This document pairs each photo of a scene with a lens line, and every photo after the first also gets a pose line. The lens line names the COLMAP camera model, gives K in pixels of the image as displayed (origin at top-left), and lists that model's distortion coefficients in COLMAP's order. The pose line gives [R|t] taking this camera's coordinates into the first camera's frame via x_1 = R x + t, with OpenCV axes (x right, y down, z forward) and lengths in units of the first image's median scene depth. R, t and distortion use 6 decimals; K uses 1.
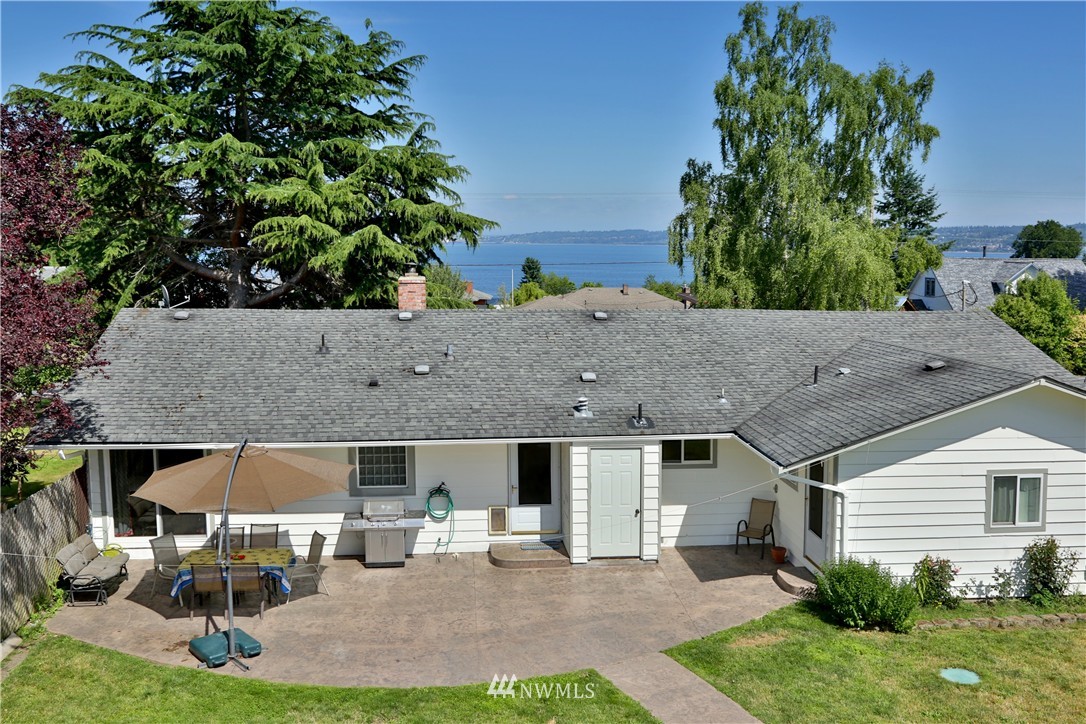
lens RADIAL K [[948.2, 0, 516.8], [0, 948.2, 359.6], [0, 0, 1]] dist [-0.078118, 0.126313]
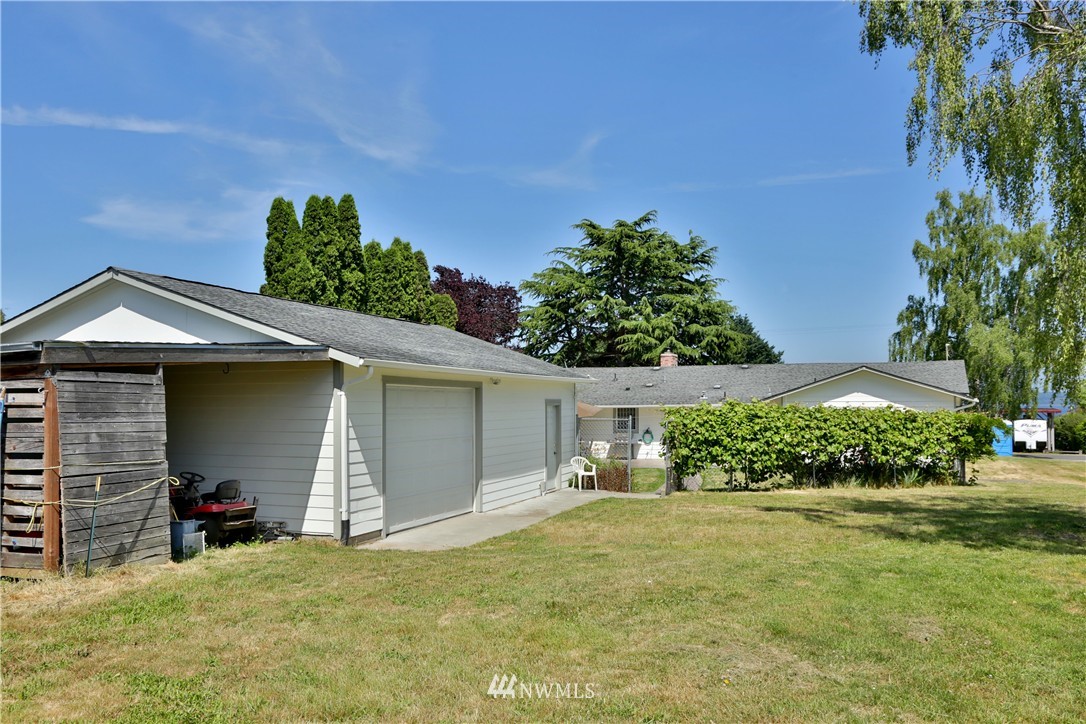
lens RADIAL K [[861.3, 0, 543.2], [0, 861.3, 423.2], [0, 0, 1]] dist [-0.002970, -0.001472]
pose [[0.875213, 0.002835, -0.483729, 0.750062], [-0.053241, 0.994472, -0.090503, 0.333118], [0.480798, 0.104964, 0.870526, -1.041300]]
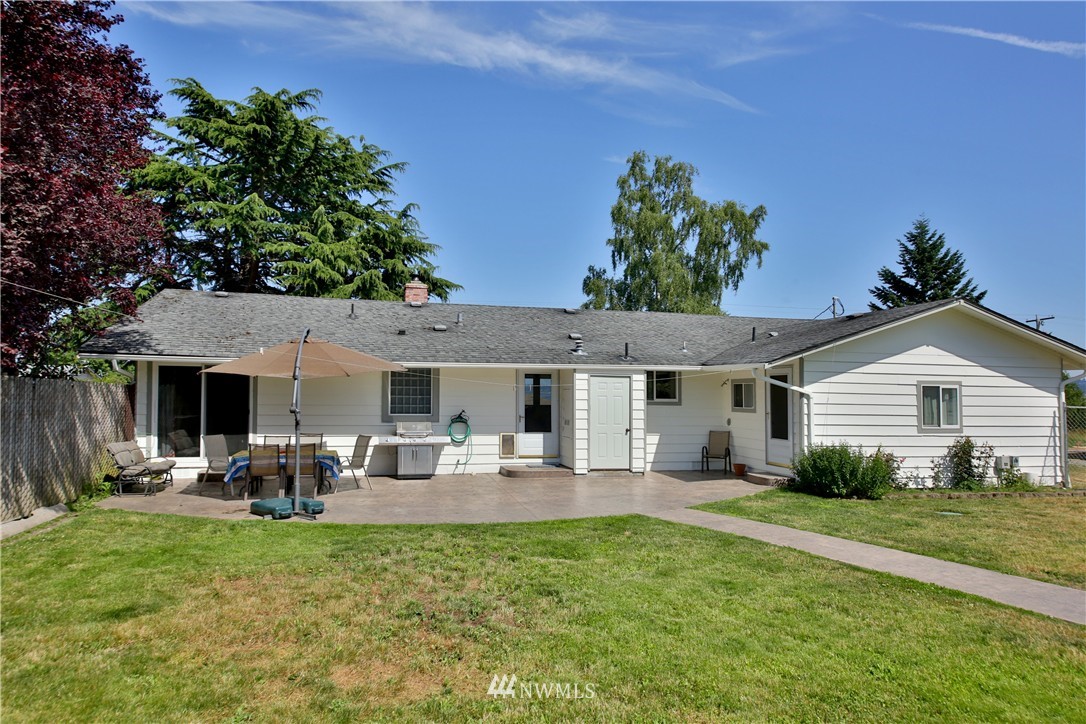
lens RADIAL K [[667.6, 0, 514.4], [0, 667.6, 392.2], [0, 0, 1]] dist [0.046624, -0.000513]
pose [[0.990420, 0.015045, 0.137265, -0.130252], [0.003065, 0.991407, -0.130776, 0.217981], [-0.138053, 0.129944, 0.981863, 0.169959]]
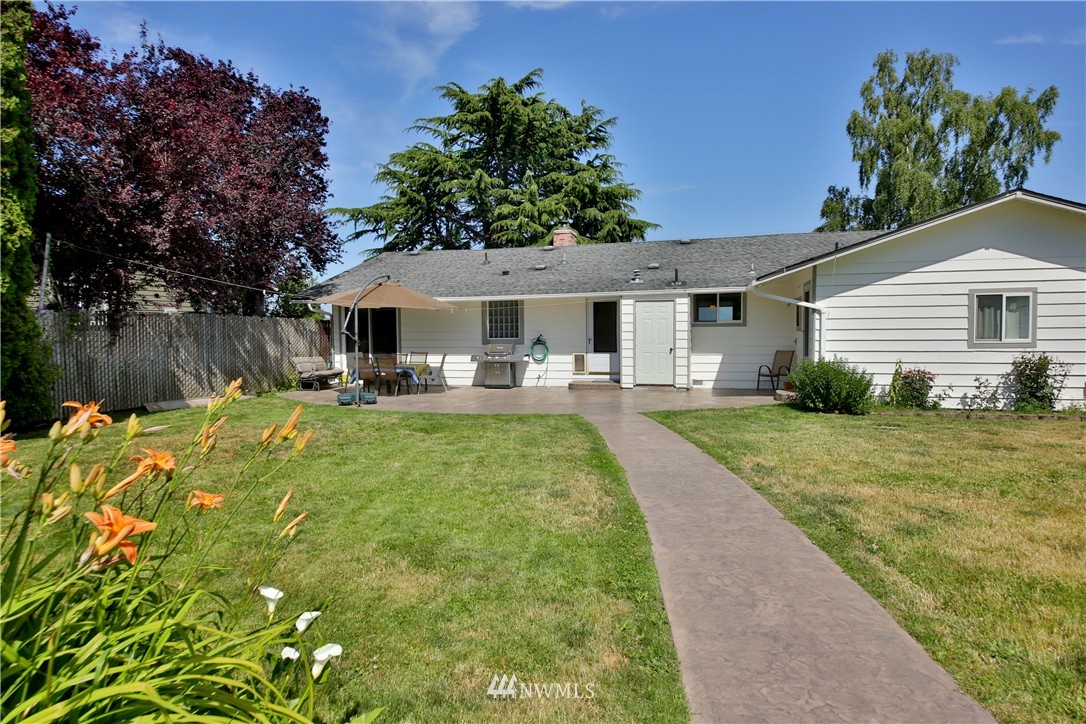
lens RADIAL K [[621.1, 0, 541.1], [0, 621.1, 380.1], [0, 0, 1]] dist [0.055214, -0.044653]
pose [[0.937167, 0.020378, -0.348285, 0.254709], [-0.037601, 0.998377, -0.042763, 0.241262], [0.346848, 0.053172, 0.936413, 0.118265]]
